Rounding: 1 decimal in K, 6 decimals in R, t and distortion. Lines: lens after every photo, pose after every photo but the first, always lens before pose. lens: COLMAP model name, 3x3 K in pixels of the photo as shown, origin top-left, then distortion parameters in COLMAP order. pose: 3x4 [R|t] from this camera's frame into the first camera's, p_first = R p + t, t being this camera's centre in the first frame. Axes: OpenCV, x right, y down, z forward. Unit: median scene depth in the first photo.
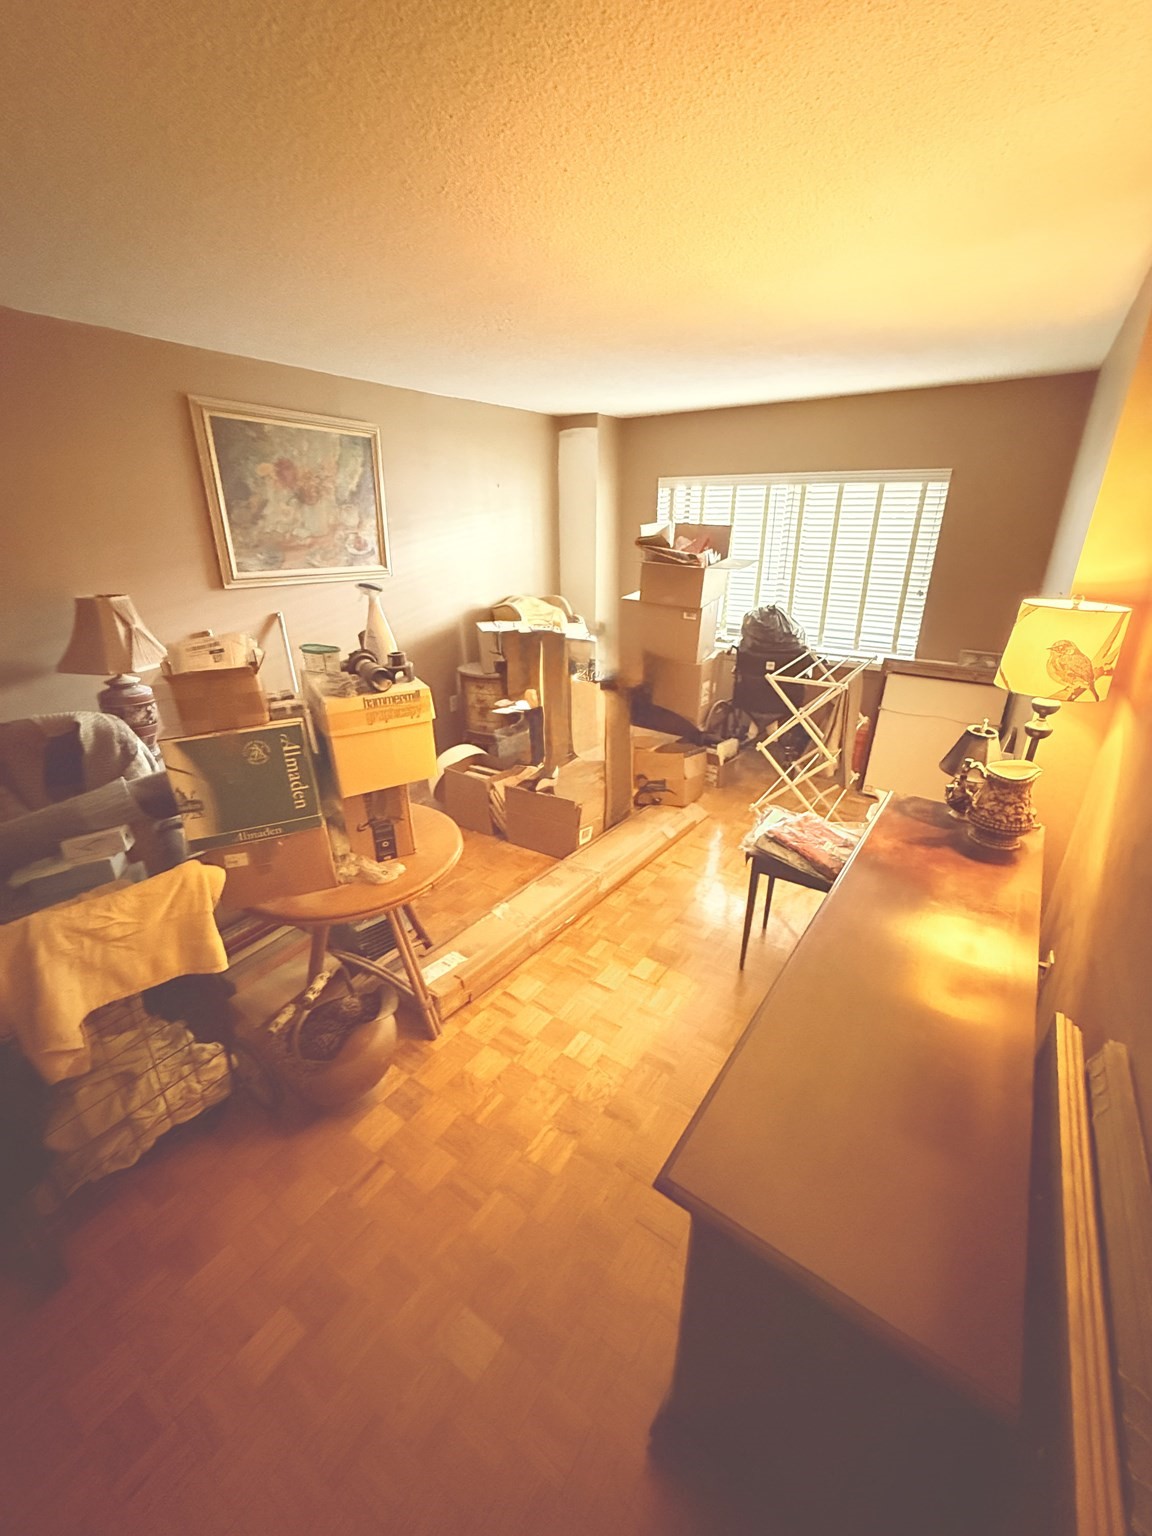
lens RADIAL K [[613.0, 0, 576.6], [0, 613.0, 763.6], [0, 0, 1]] dist [-0.000624, 0.000224]
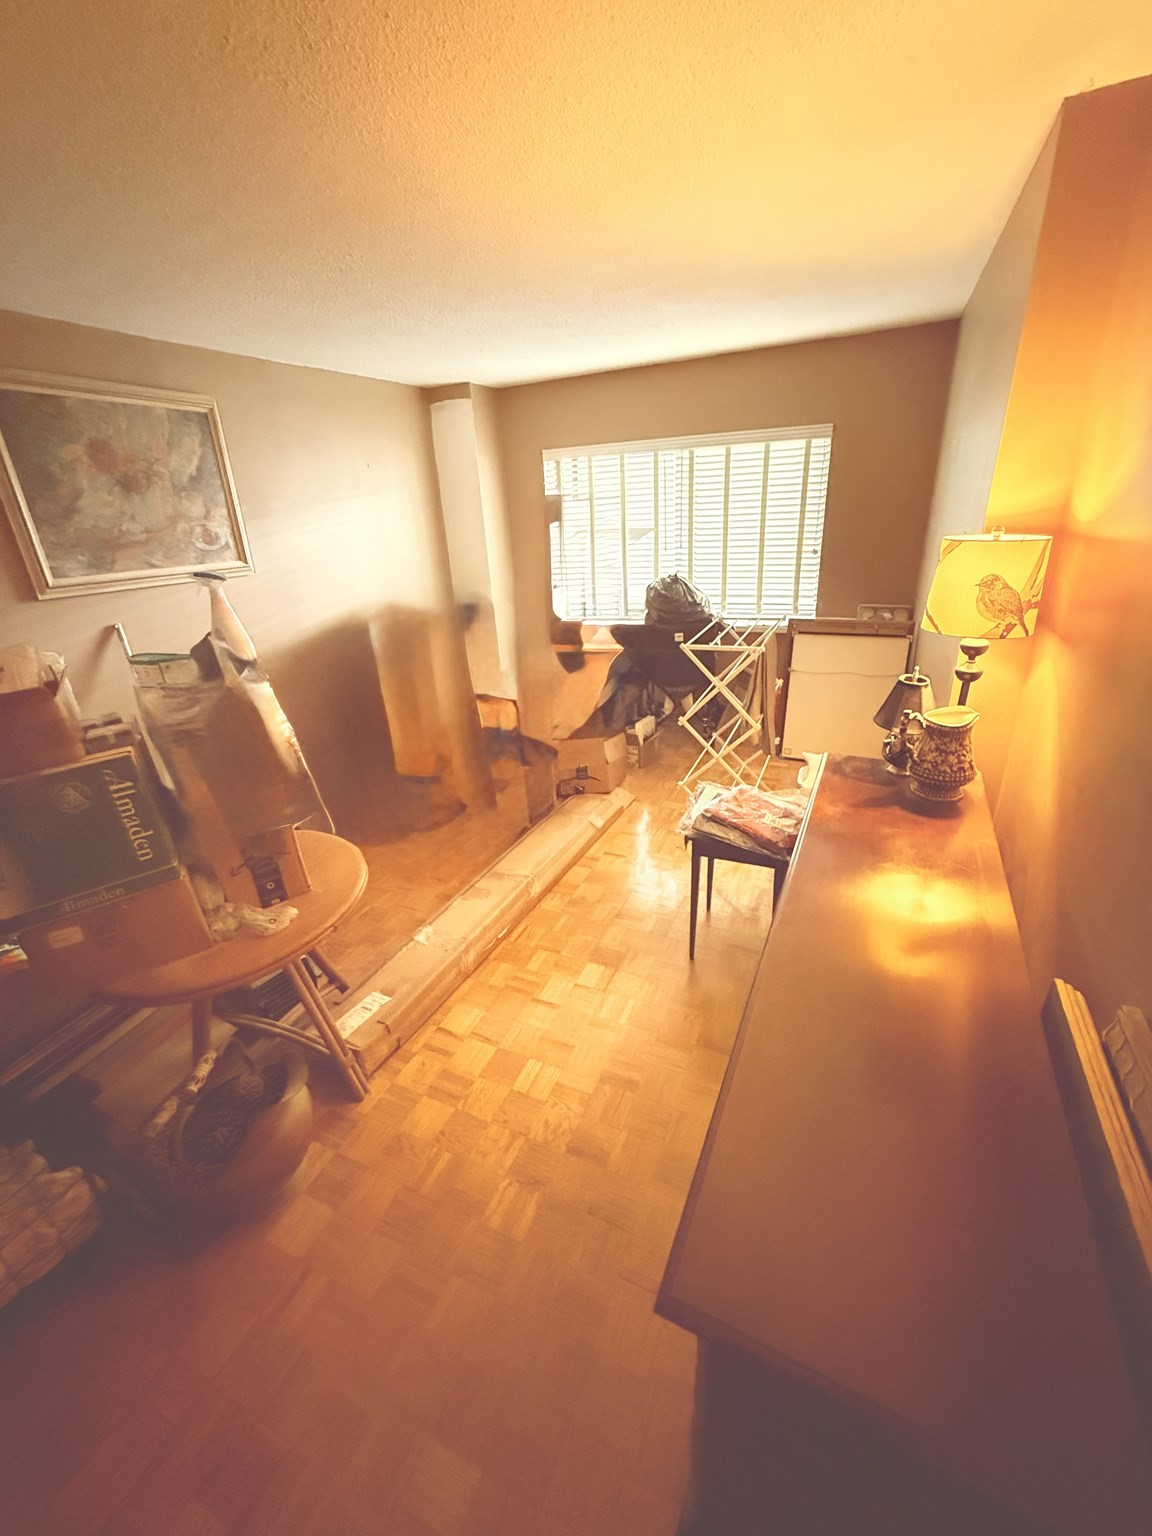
lens RADIAL K [[613.0, 0, 576.6], [0, 613.0, 763.6], [0, 0, 1]] dist [-0.000624, 0.000224]
pose [[0.983865, -0.115667, 0.136495, 0.001902], [0.113323, 0.993248, 0.024847, -0.005493], [-0.138447, -0.008978, 0.990329, 0.106806]]
